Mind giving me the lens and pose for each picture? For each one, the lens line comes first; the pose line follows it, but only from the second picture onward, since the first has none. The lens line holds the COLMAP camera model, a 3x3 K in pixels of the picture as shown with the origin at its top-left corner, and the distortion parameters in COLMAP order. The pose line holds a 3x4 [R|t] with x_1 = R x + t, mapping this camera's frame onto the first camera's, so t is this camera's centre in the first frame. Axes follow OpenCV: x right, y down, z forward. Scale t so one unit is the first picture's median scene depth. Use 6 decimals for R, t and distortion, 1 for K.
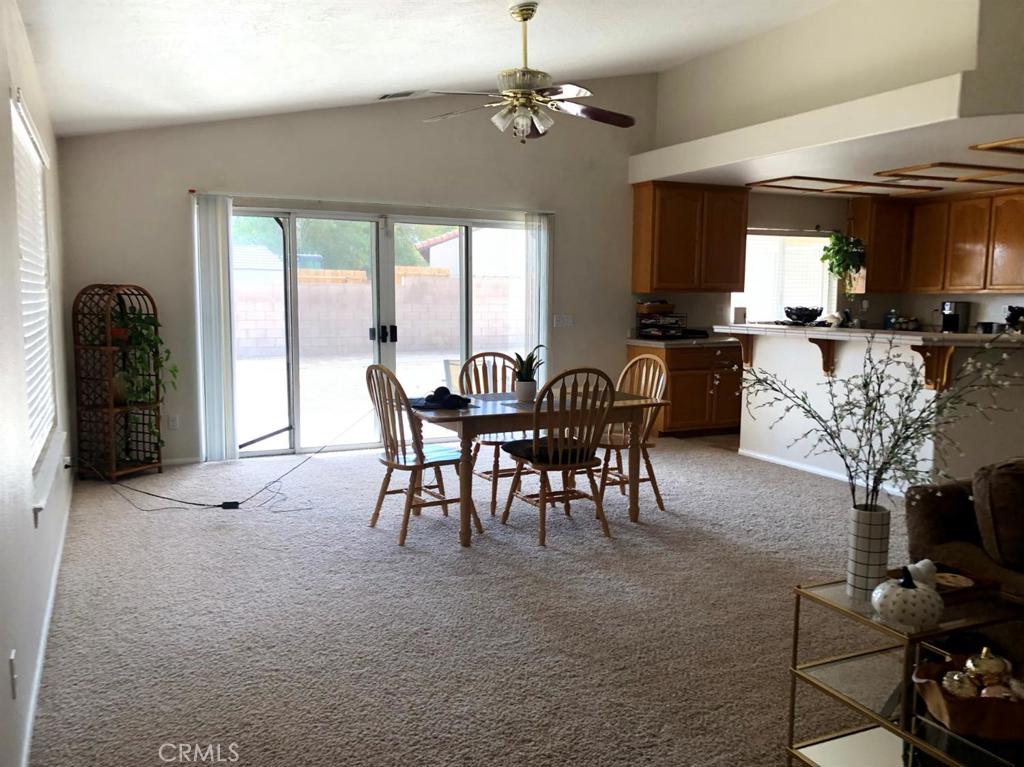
lens RADIAL K [[845.0, 0, 513.3], [0, 845.0, 386.8], [0, 0, 1]] dist [0.034157, -0.024201]
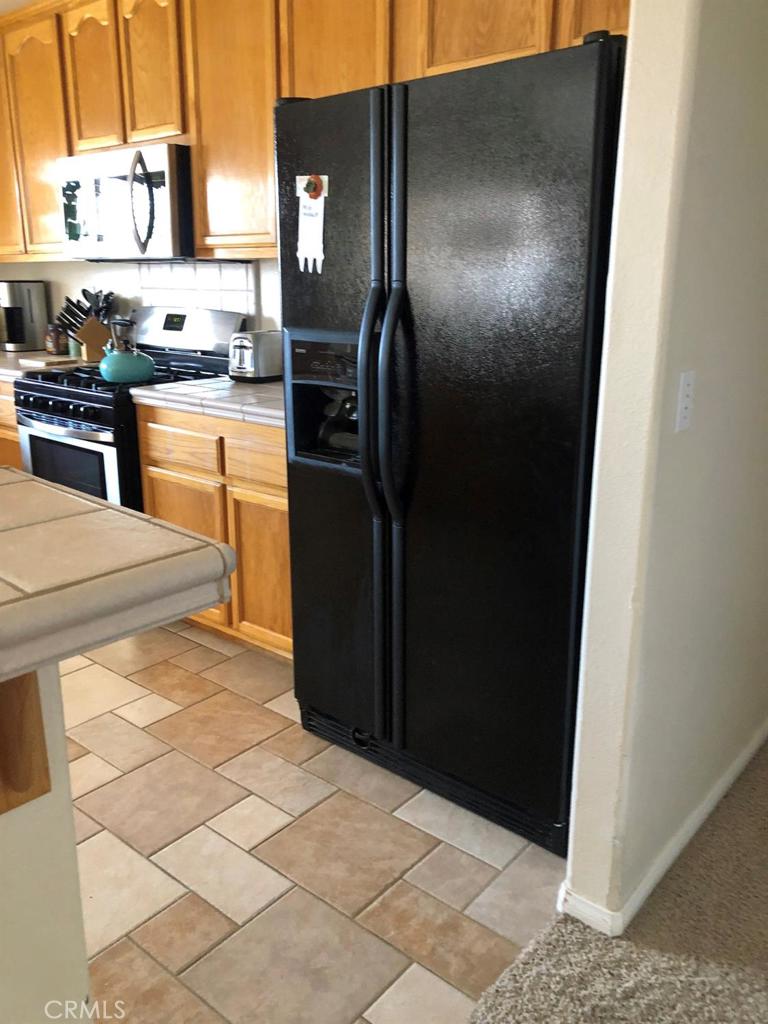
lens RADIAL K [[845.7, 0, 383.7], [0, 845.7, 512.3], [0, 0, 1]] dist [0.055028, -0.106976]
pose [[0.907373, -0.117807, 0.403480, 0.948744], [0.048396, 0.982817, 0.178124, -0.086892], [-0.417531, -0.142098, 0.897483, 0.873028]]
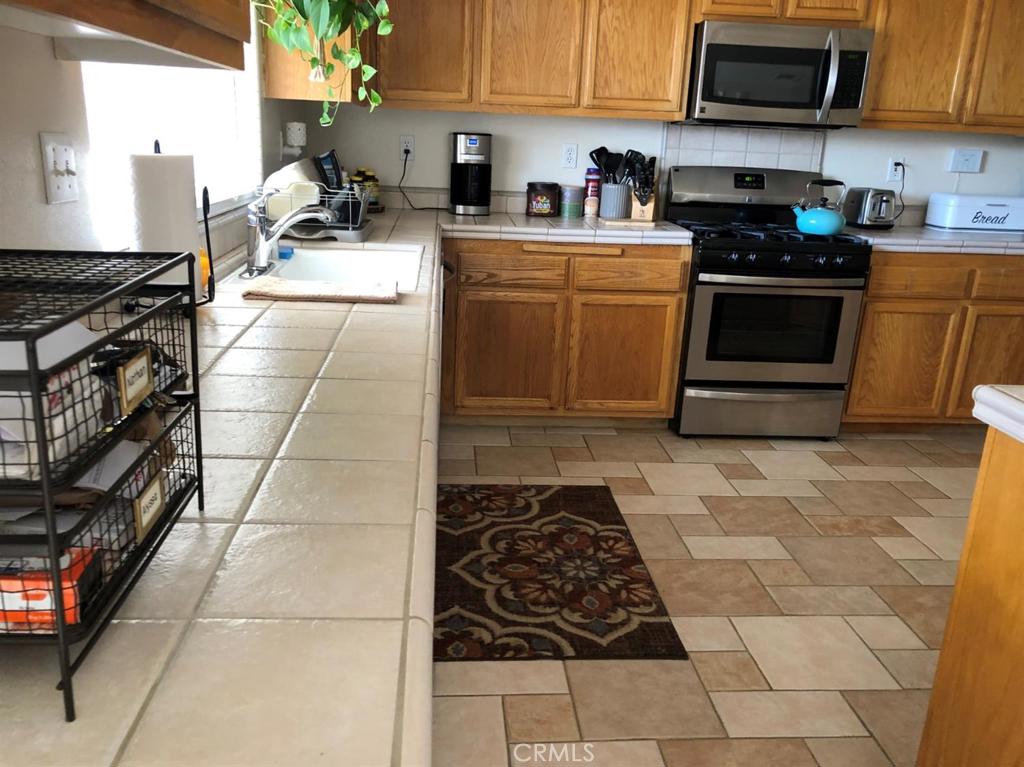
lens RADIAL K [[845.0, 0, 513.3], [0, 845.0, 386.8], [0, 0, 1]] dist [0.034157, -0.024201]
pose [[0.349794, -0.260832, 0.899784, 0.212714], [0.061096, 0.964766, 0.255918, -0.159415], [-0.934832, -0.034545, 0.353405, 1.568017]]
